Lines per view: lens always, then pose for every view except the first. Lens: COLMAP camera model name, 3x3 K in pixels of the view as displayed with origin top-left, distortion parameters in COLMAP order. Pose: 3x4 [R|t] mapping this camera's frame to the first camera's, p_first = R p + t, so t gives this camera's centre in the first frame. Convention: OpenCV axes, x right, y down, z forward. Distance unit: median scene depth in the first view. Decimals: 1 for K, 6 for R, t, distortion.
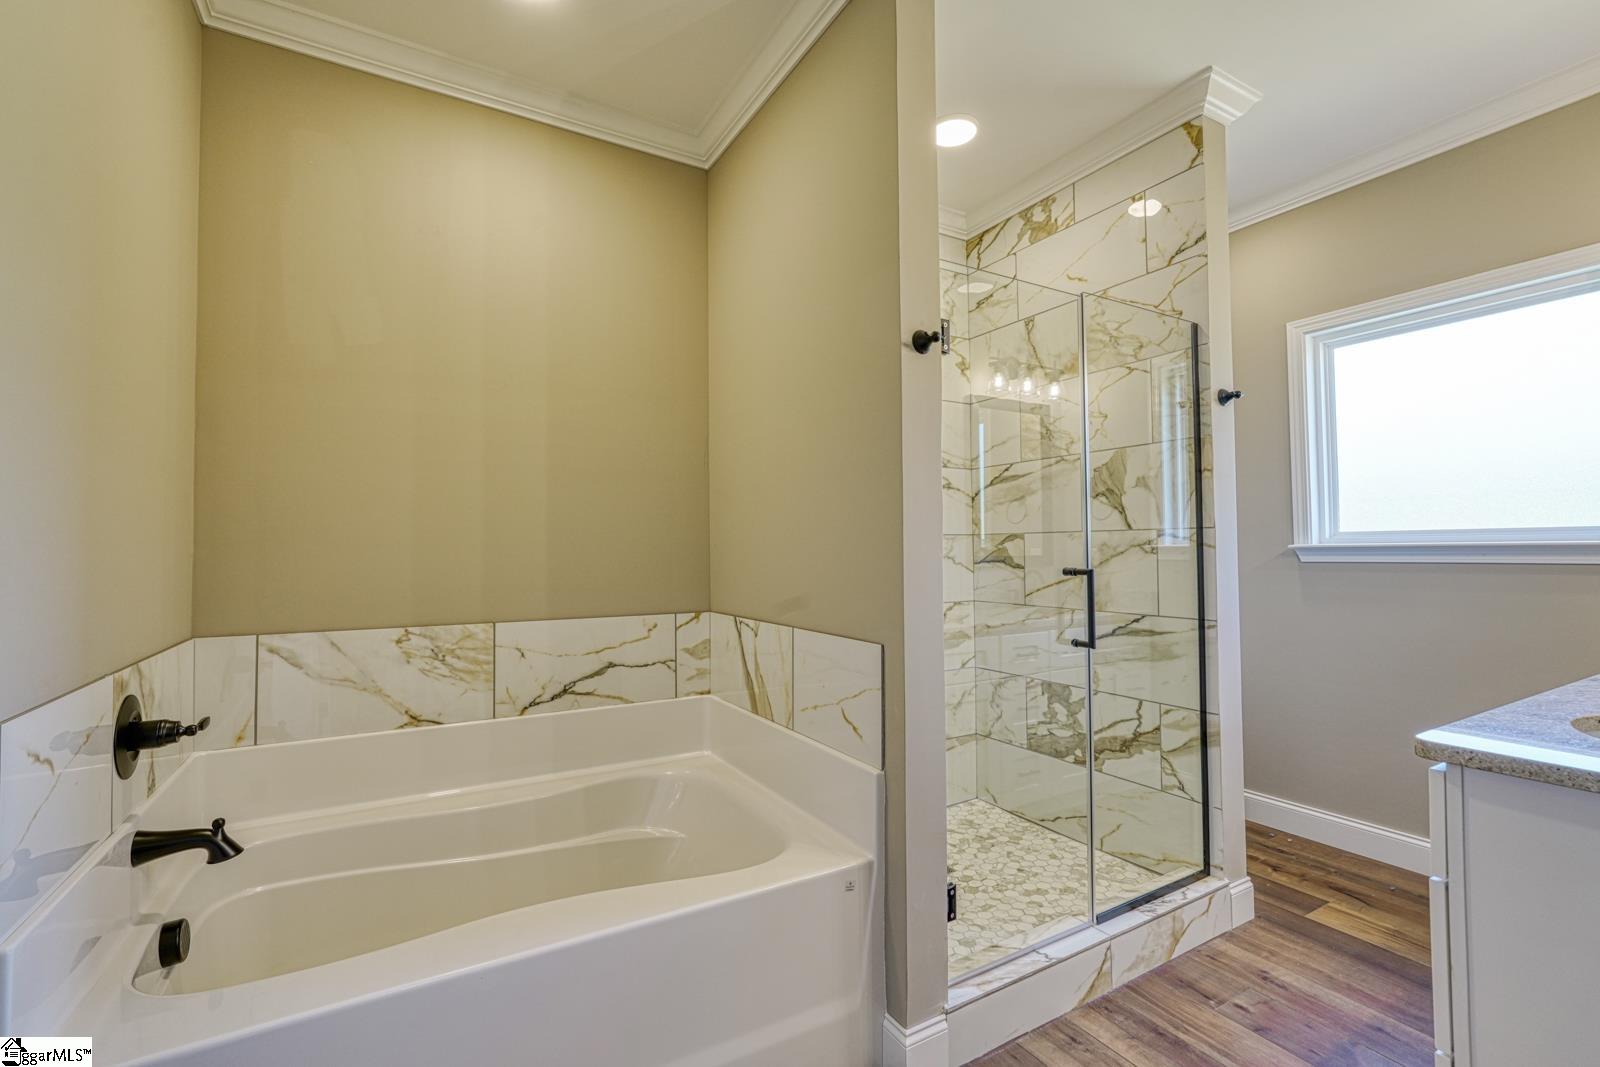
lens RADIAL K [[700.9, 0, 800.5], [0, 700.9, 533.8], [0, 0, 1]] dist [-0.008728, 0.003083]
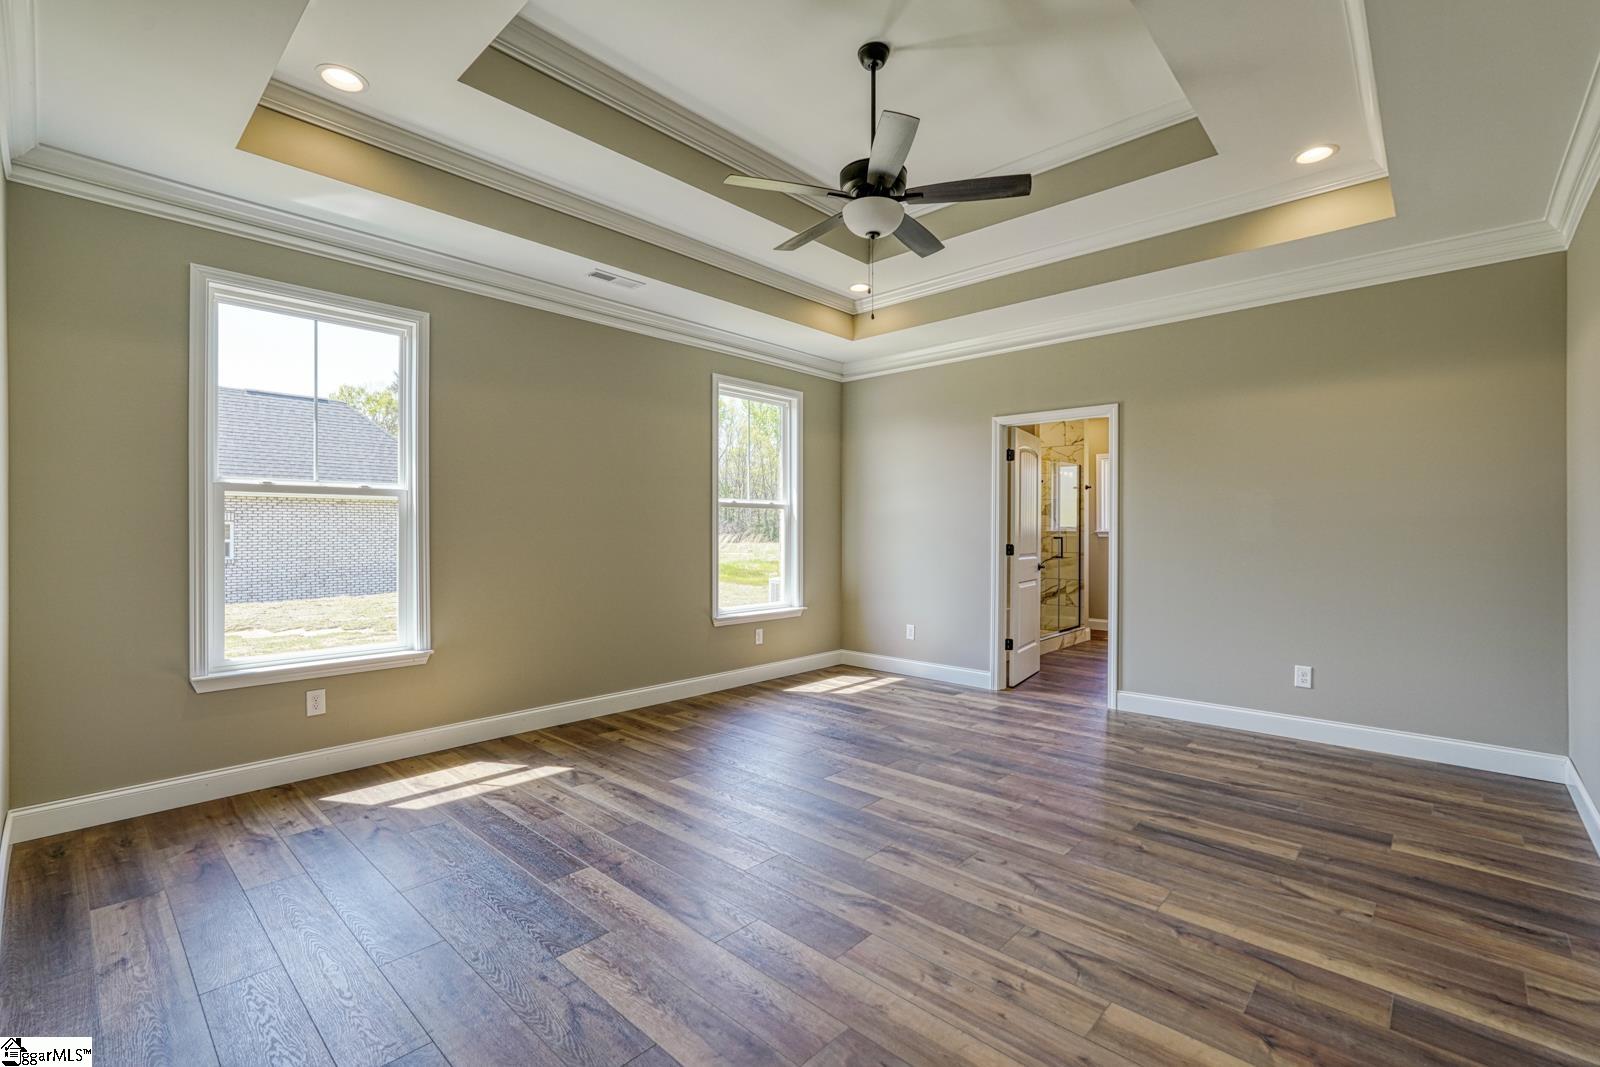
lens RADIAL K [[700.9, 0, 799.7], [0, 700.9, 533.1], [0, 0, 1]] dist [-0.008728, 0.003083]
pose [[0.957179, 0.008030, 0.289386, -1.695461], [-0.015695, 0.999584, 0.024177, -0.033360], [-0.289072, -0.027683, 0.956907, -1.838730]]
